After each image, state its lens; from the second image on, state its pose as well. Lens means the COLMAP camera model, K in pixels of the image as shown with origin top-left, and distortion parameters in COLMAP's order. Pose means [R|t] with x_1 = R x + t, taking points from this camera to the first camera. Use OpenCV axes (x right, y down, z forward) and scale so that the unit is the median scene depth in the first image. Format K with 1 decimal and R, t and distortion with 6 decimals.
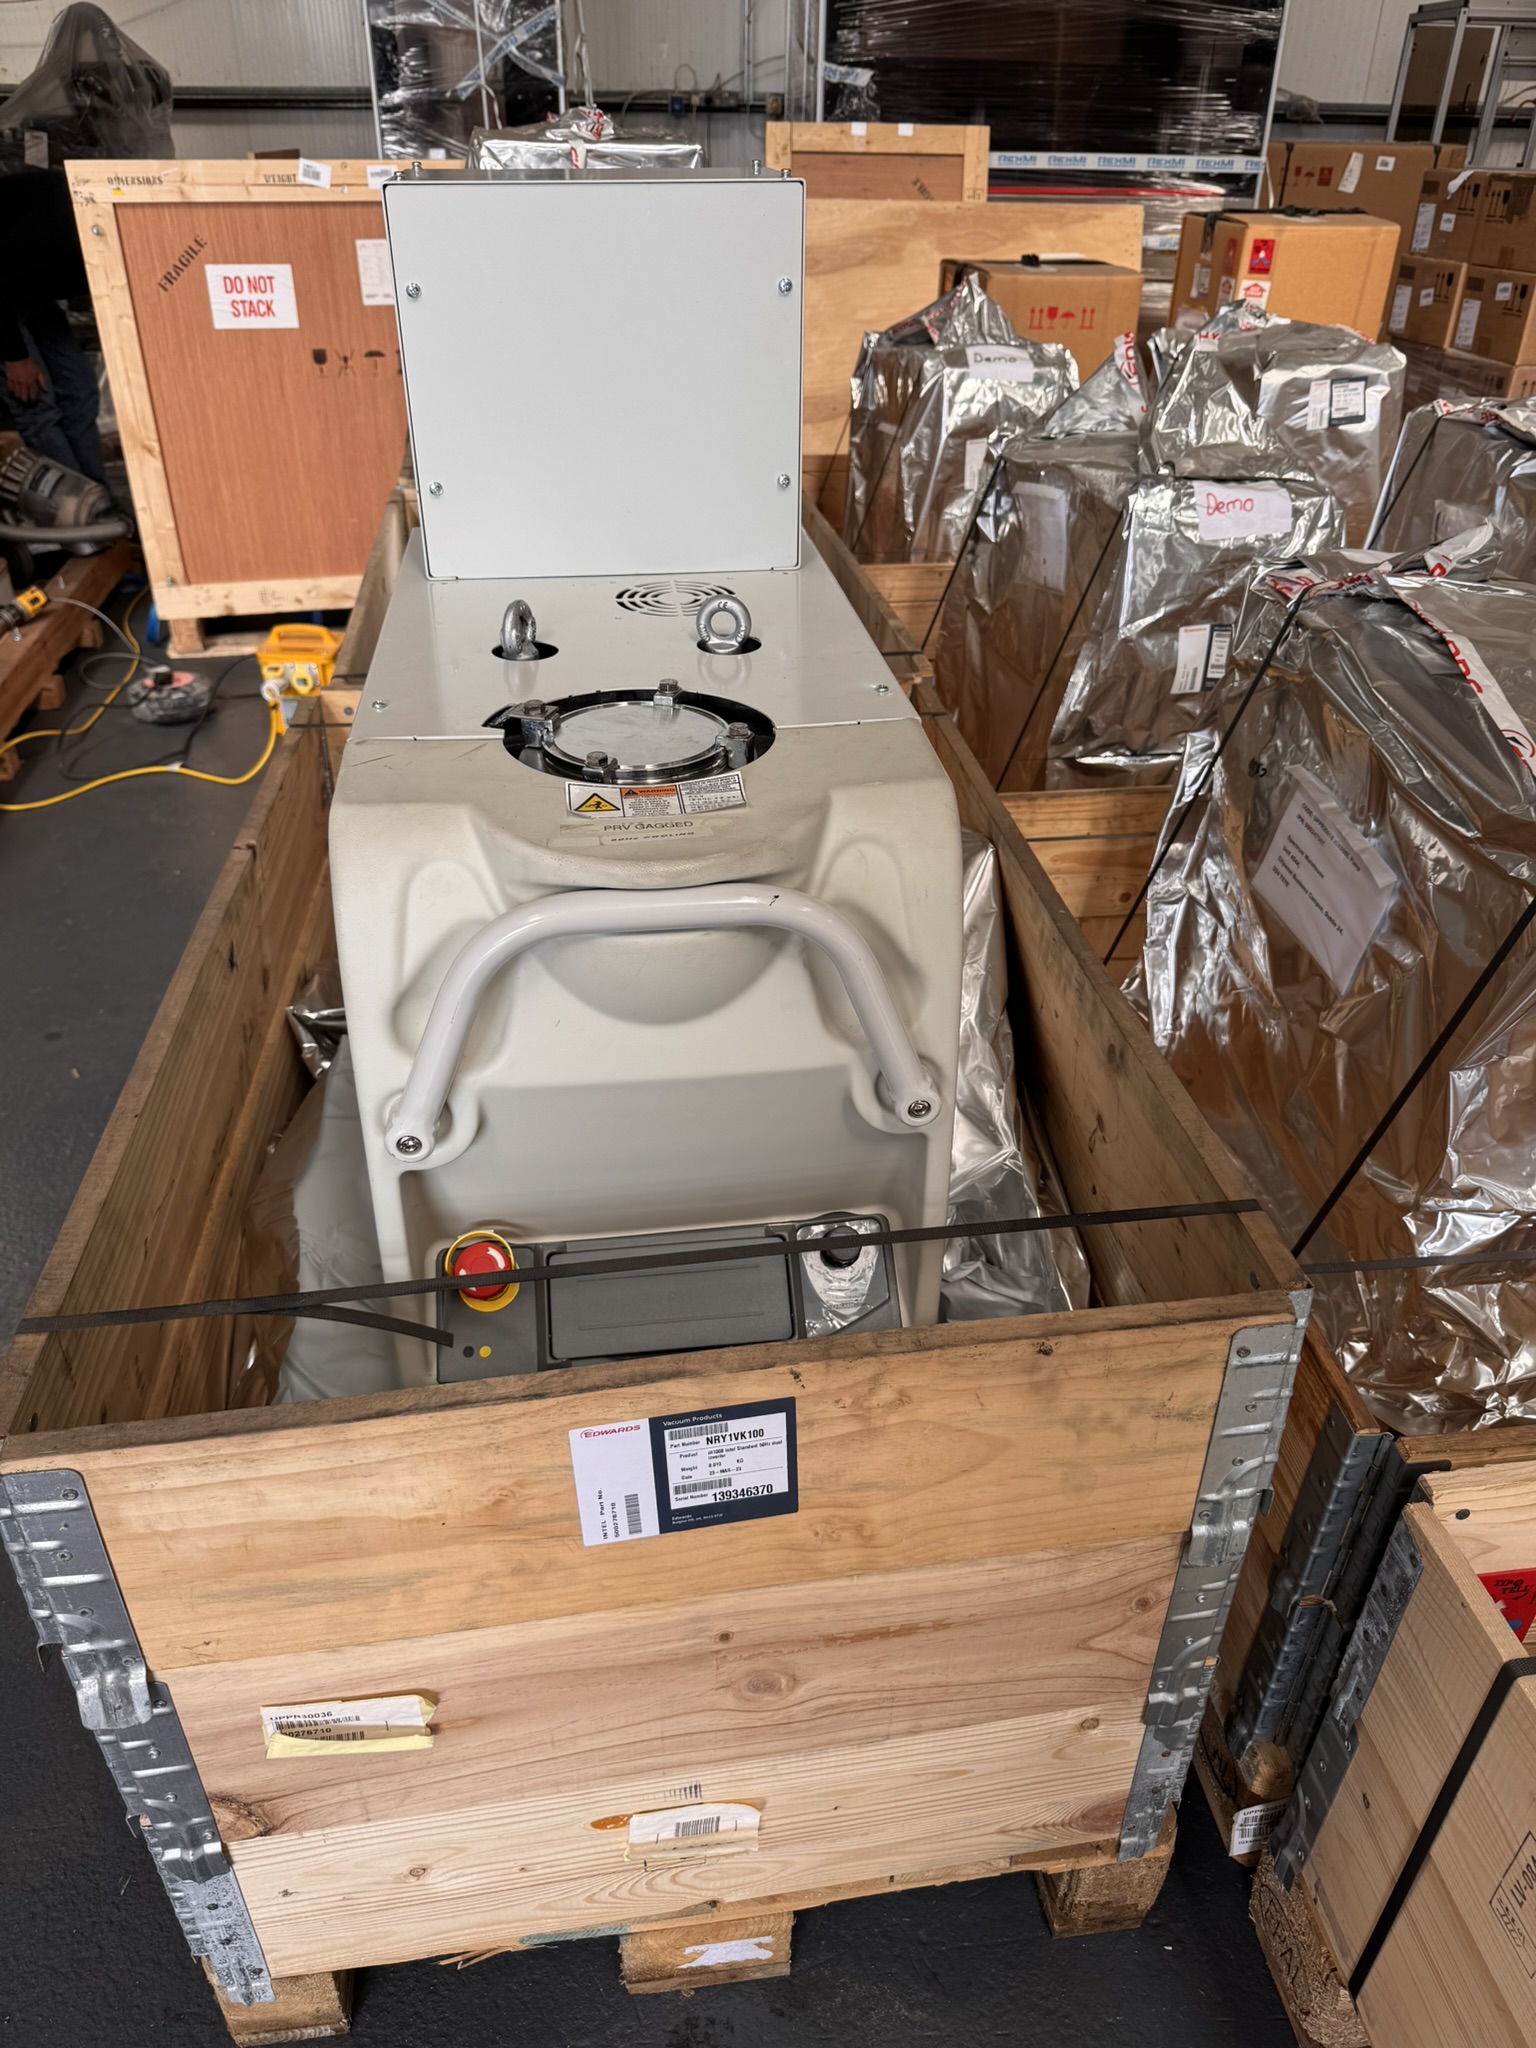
lens RADIAL K [[1457.5, 0, 741.1], [0, 1457.5, 1030.8], [0, 0, 1]] dist [0.038180, -0.063248]
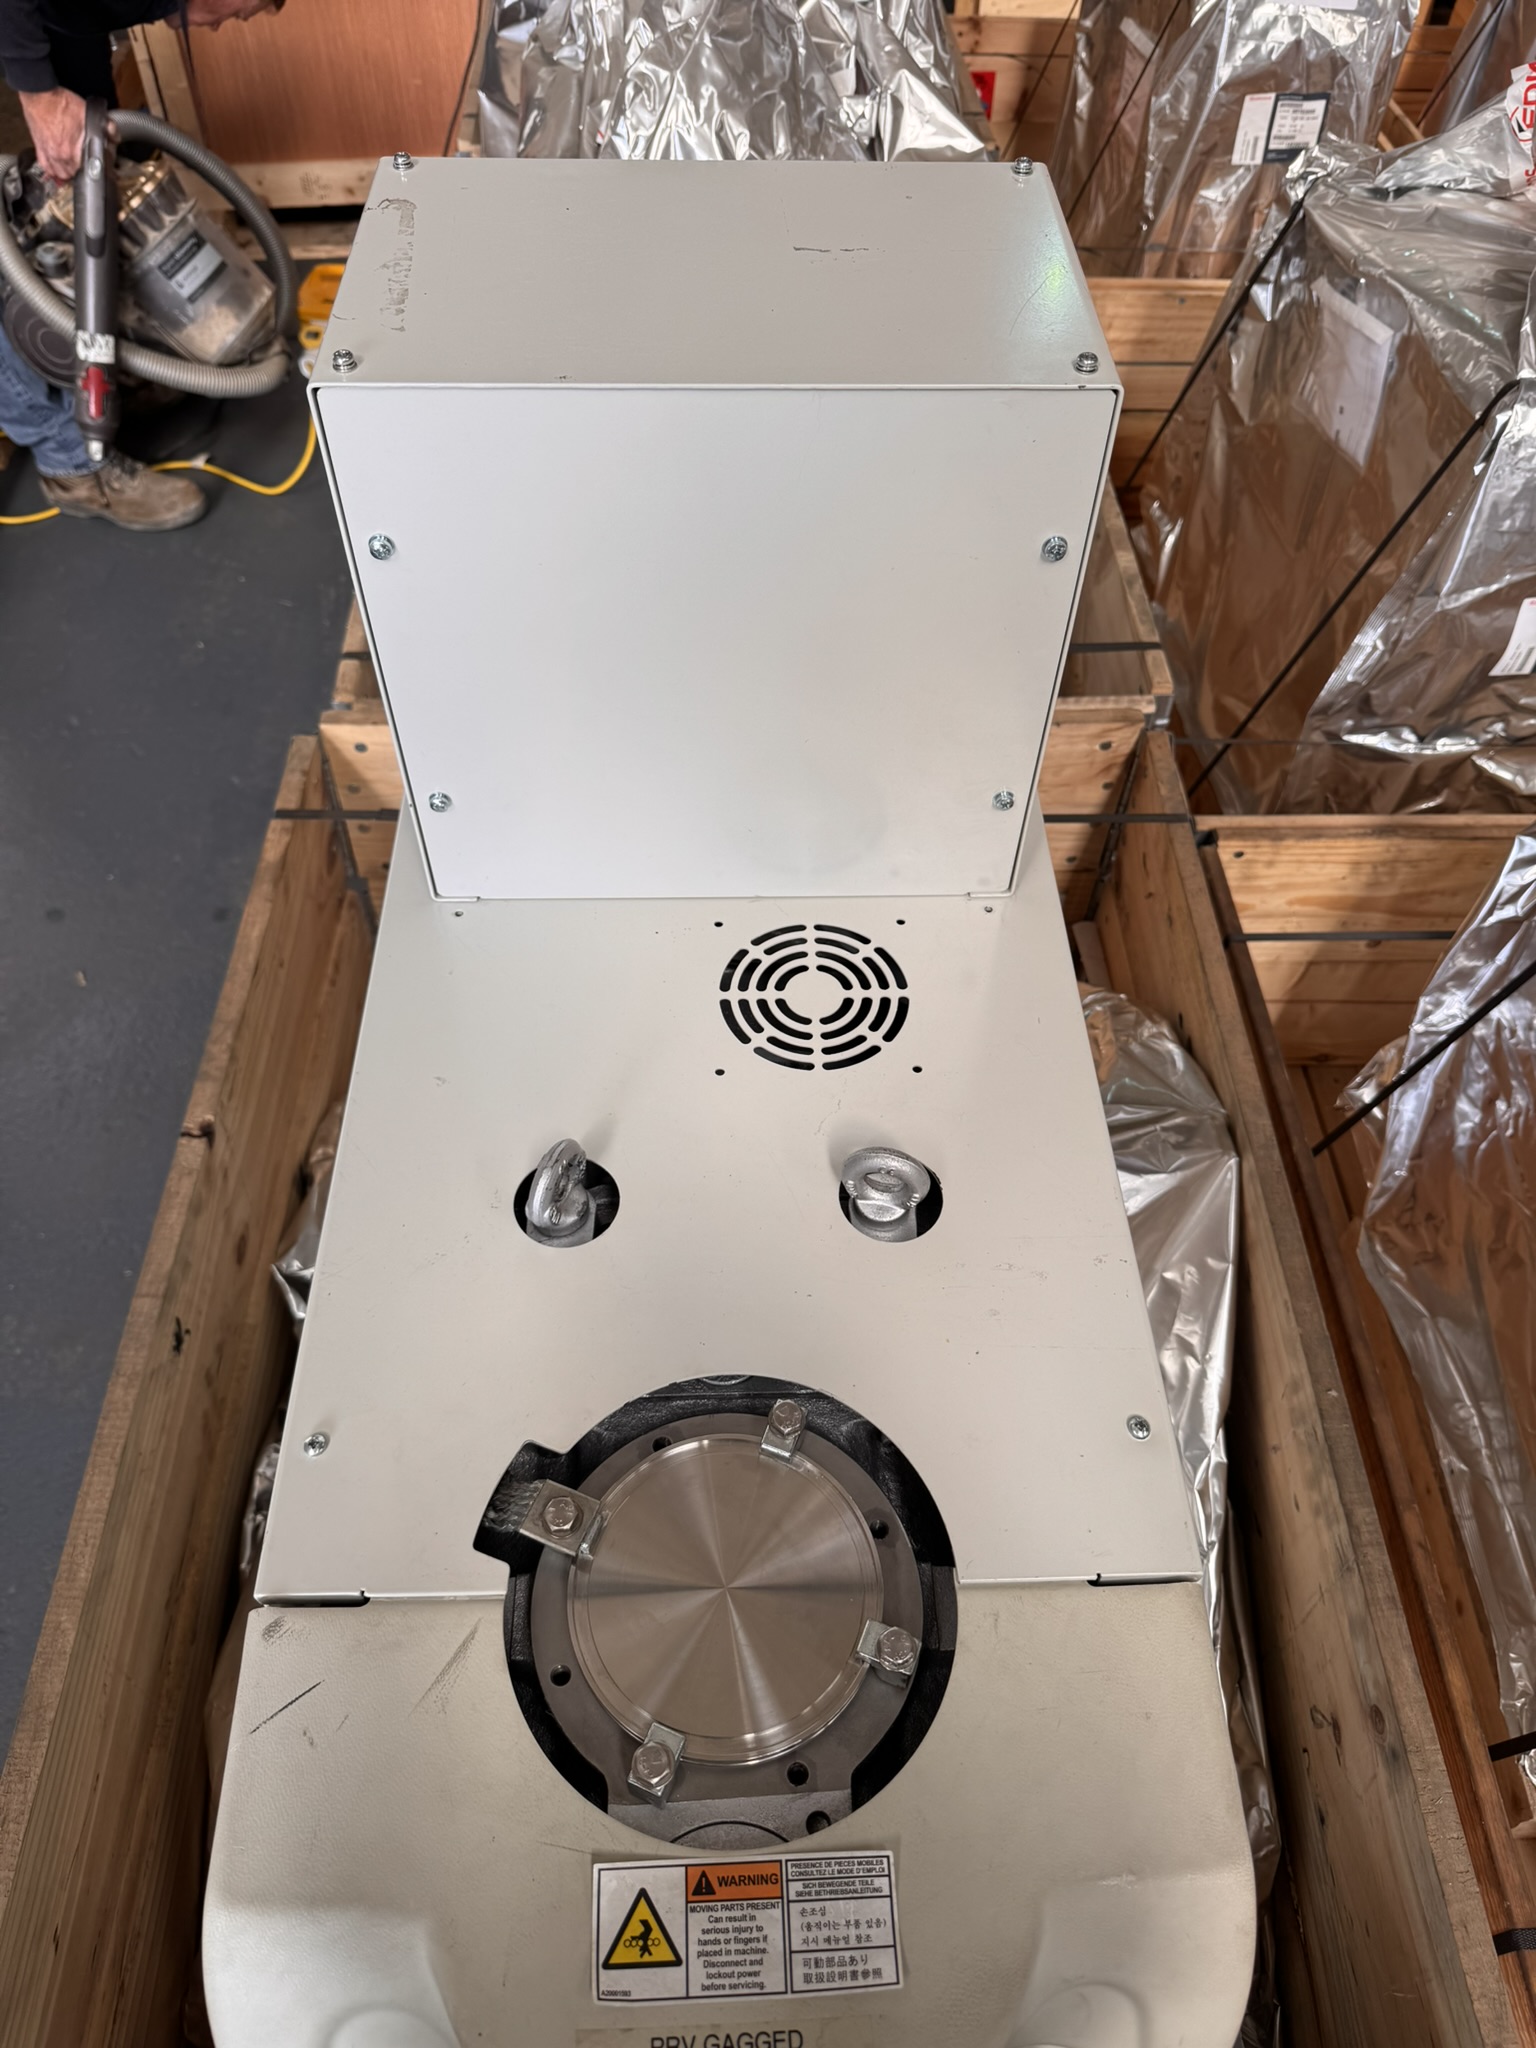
lens RADIAL K [[1476.2, 0, 766.6], [0, 1476.2, 1007.9], [0, 0, 1]] dist [-0.001156, -0.003214]
pose [[0.996171, 0.077555, -0.040342, -0.015974], [-0.060245, 0.943432, 0.326048, -0.206723], [0.063347, -0.322370, 0.944492, 0.164171]]
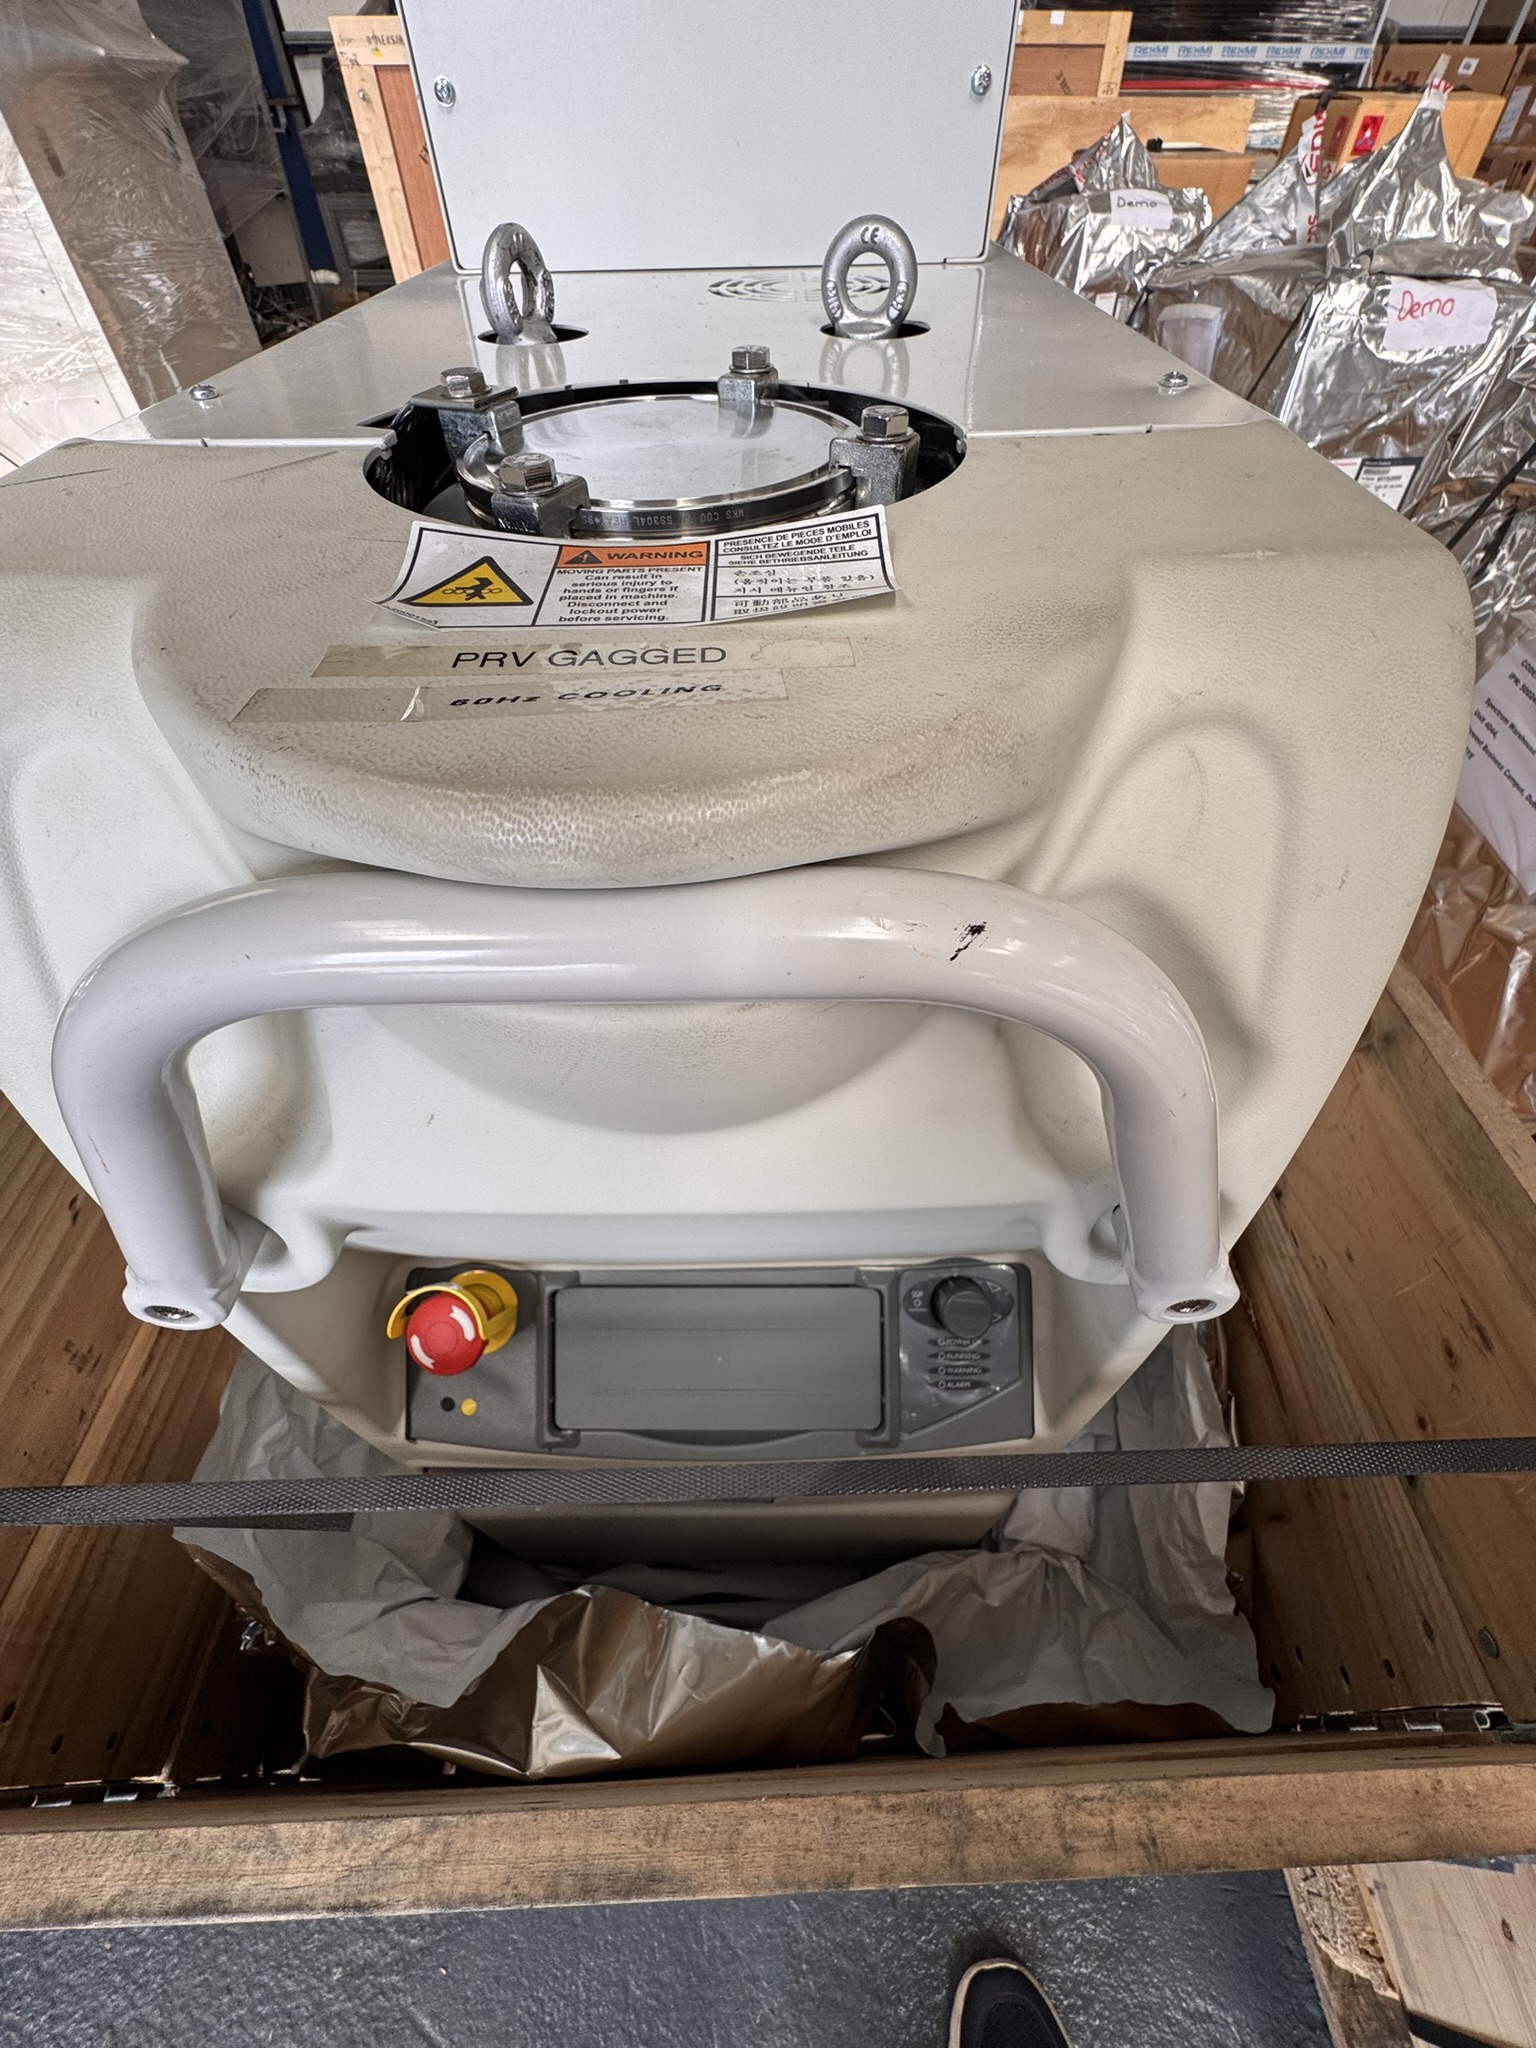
lens RADIAL K [[821.0, 0, 768.0], [0, 821.0, 1024.0], [0, 0, 1]] dist [-0.005957, 0.000759]
pose [[0.993537, 0.076820, -0.083564, -0.000734], [-0.050462, 0.958365, 0.281051, -0.032856], [0.101675, -0.275018, 0.956048, 0.229570]]
